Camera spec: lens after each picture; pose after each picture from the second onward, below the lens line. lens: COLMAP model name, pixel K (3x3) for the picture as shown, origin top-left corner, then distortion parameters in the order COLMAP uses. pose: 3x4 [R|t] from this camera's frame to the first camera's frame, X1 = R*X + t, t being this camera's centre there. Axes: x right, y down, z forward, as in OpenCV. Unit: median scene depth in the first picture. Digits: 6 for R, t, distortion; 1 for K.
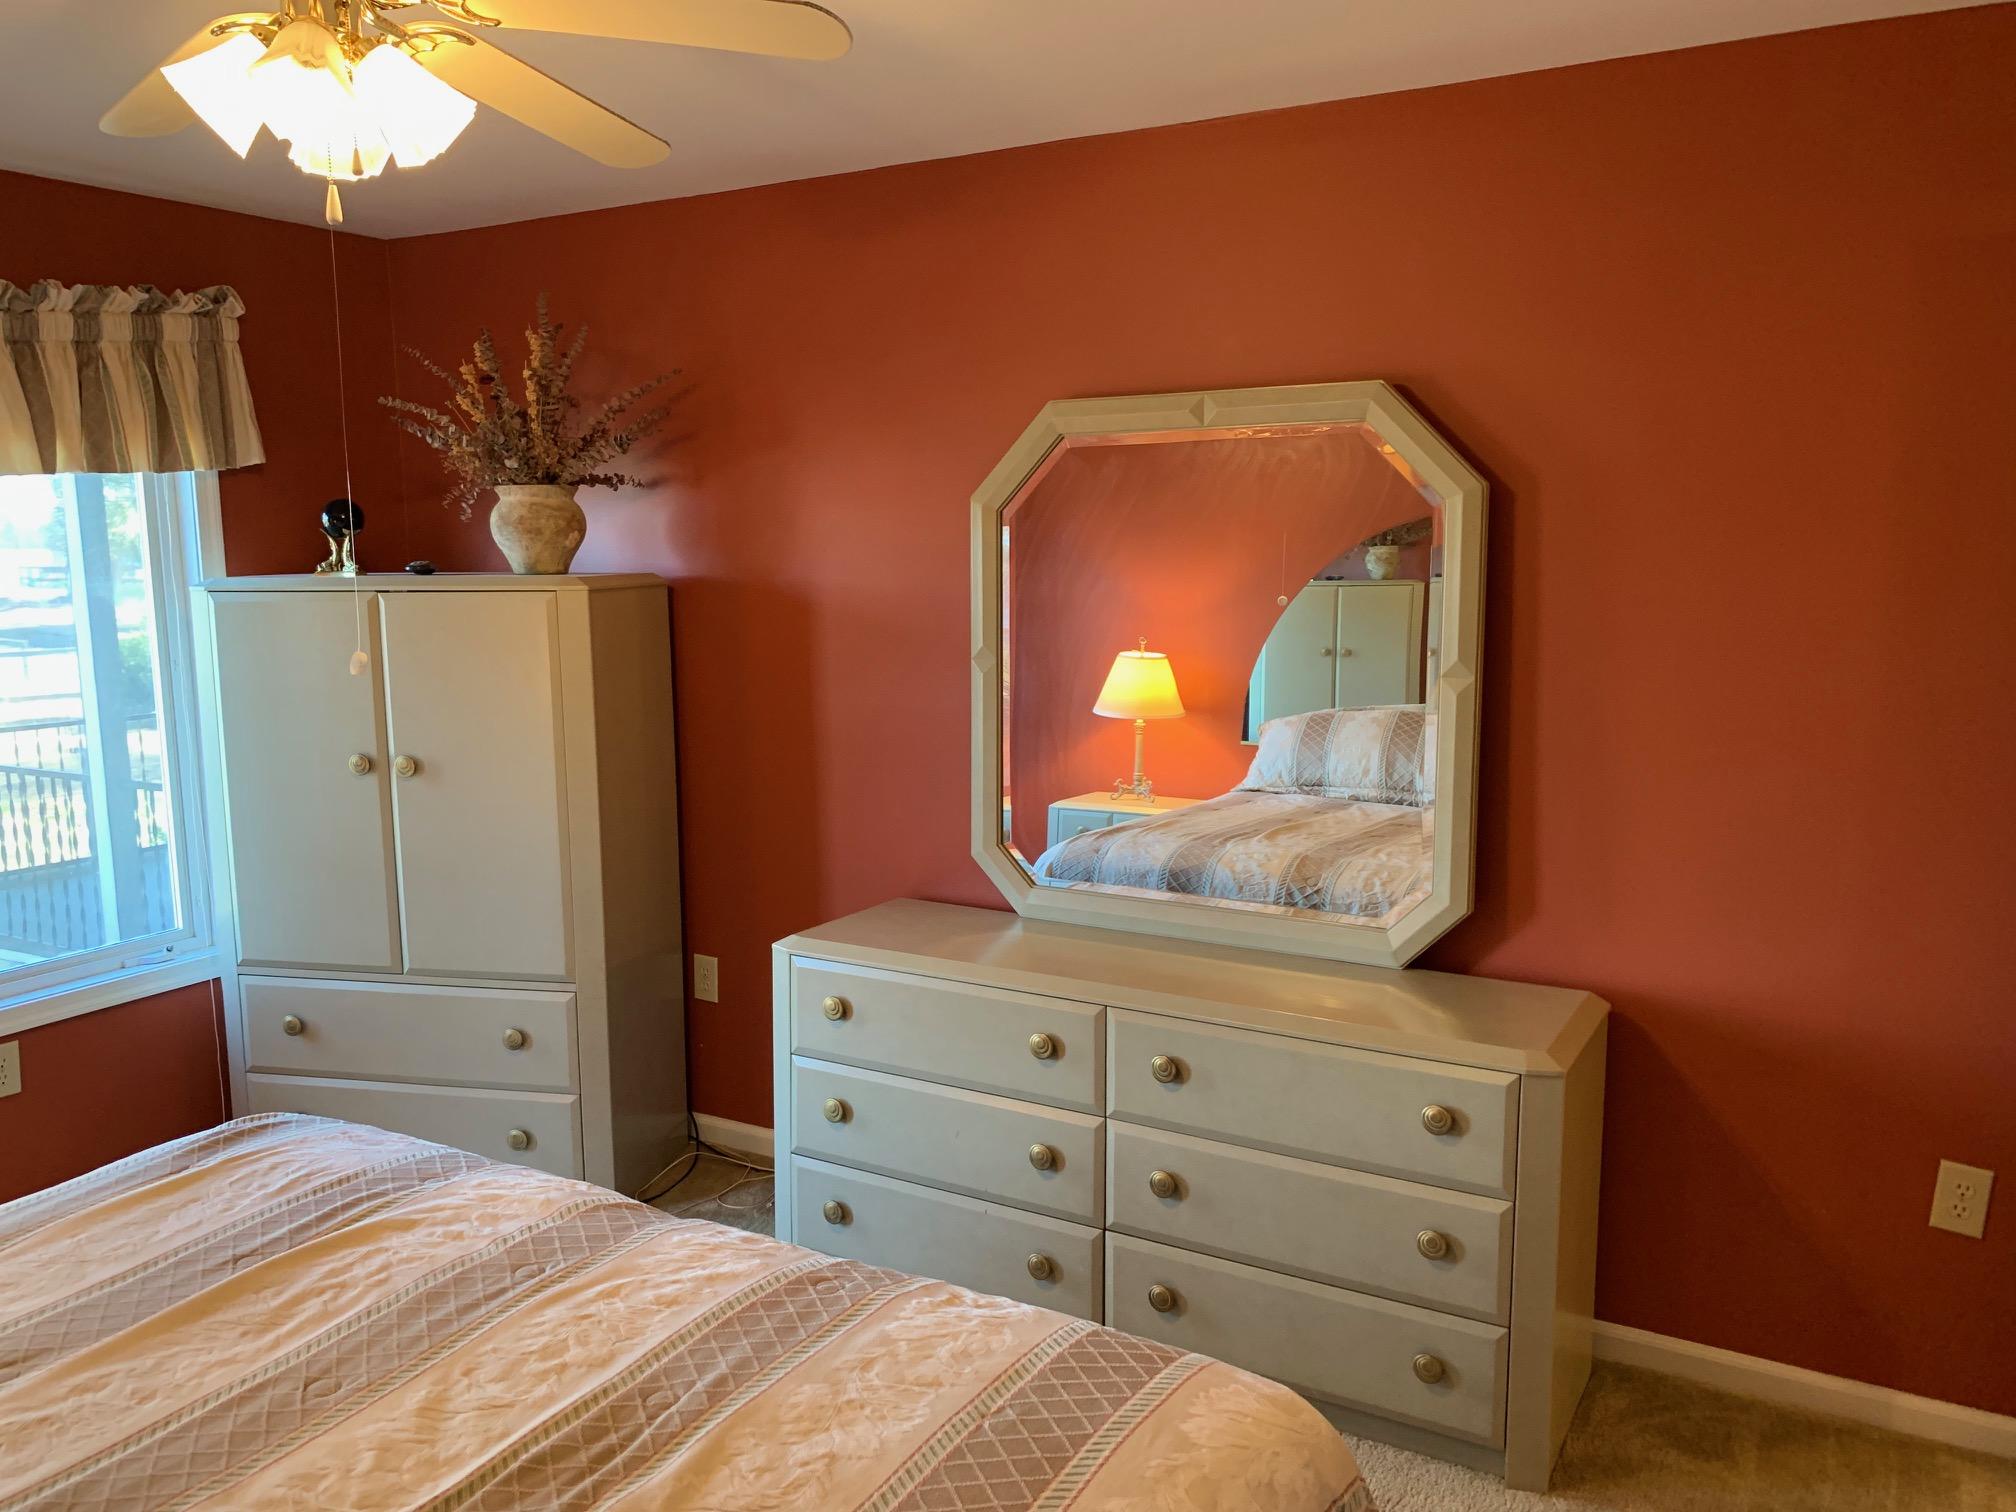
lens RADIAL K [[1524.1, 0, 1014.9], [0, 1524.1, 757.6], [0, 0, 1]] dist [0.045435, -0.057921]
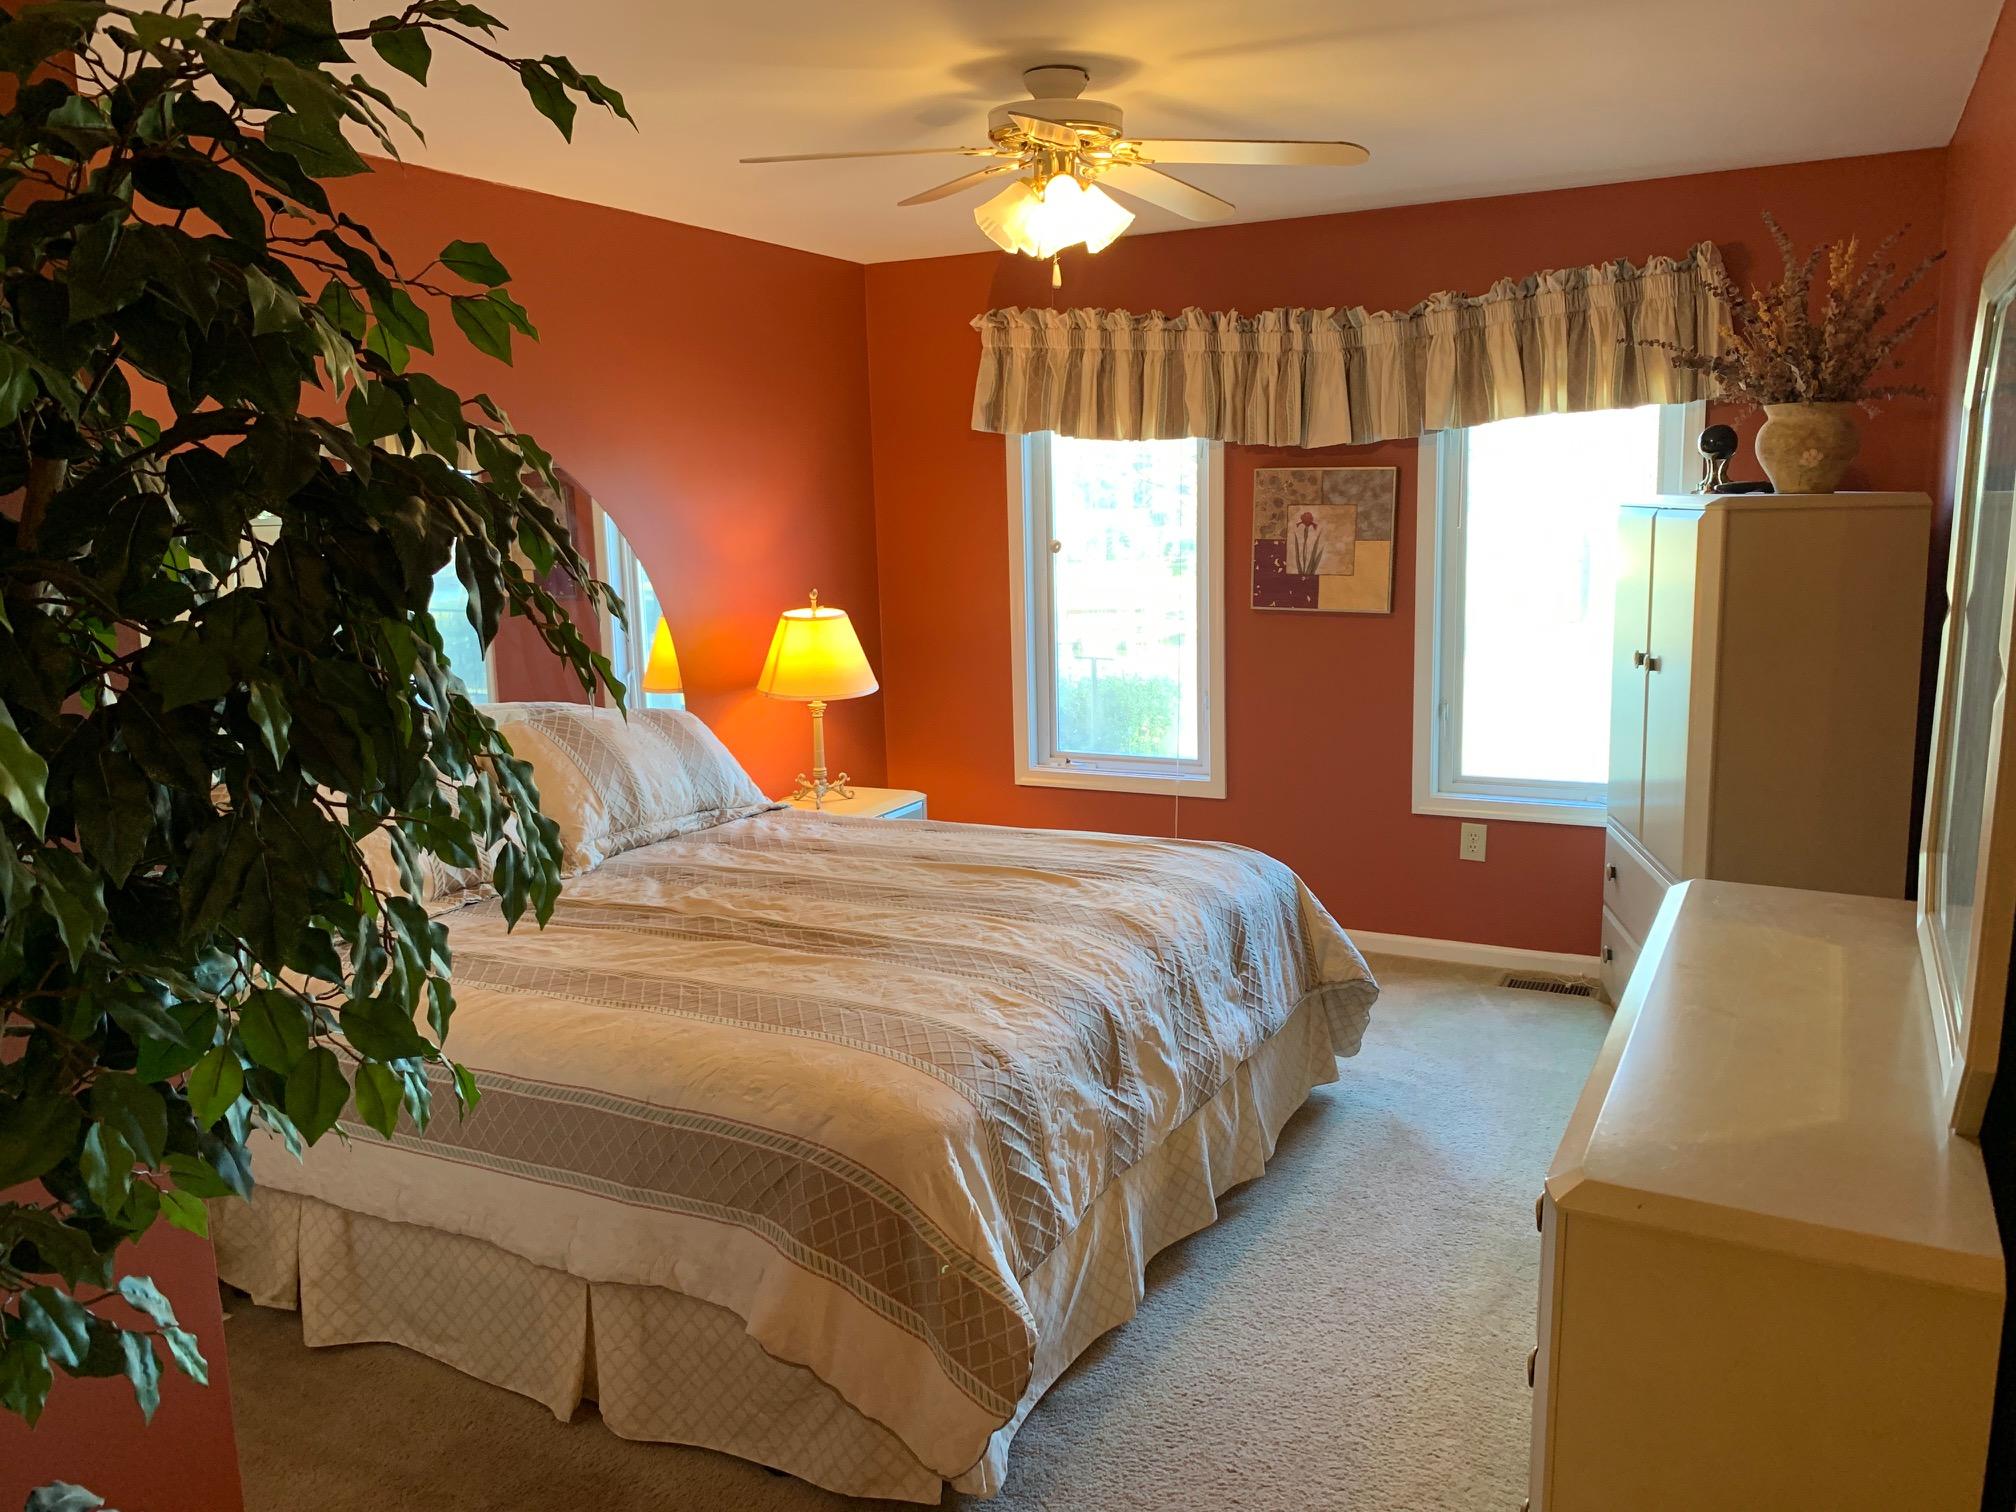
lens RADIAL K [[1524.1, 0, 1018.2], [0, 1524.1, 757.5], [0, 0, 1]] dist [0.045435, -0.057921]
pose [[0.058414, 0.177910, -0.982312, 1.353806], [-0.126737, 0.977351, 0.169475, -0.116615], [0.990215, 0.114596, 0.079638, 0.891316]]
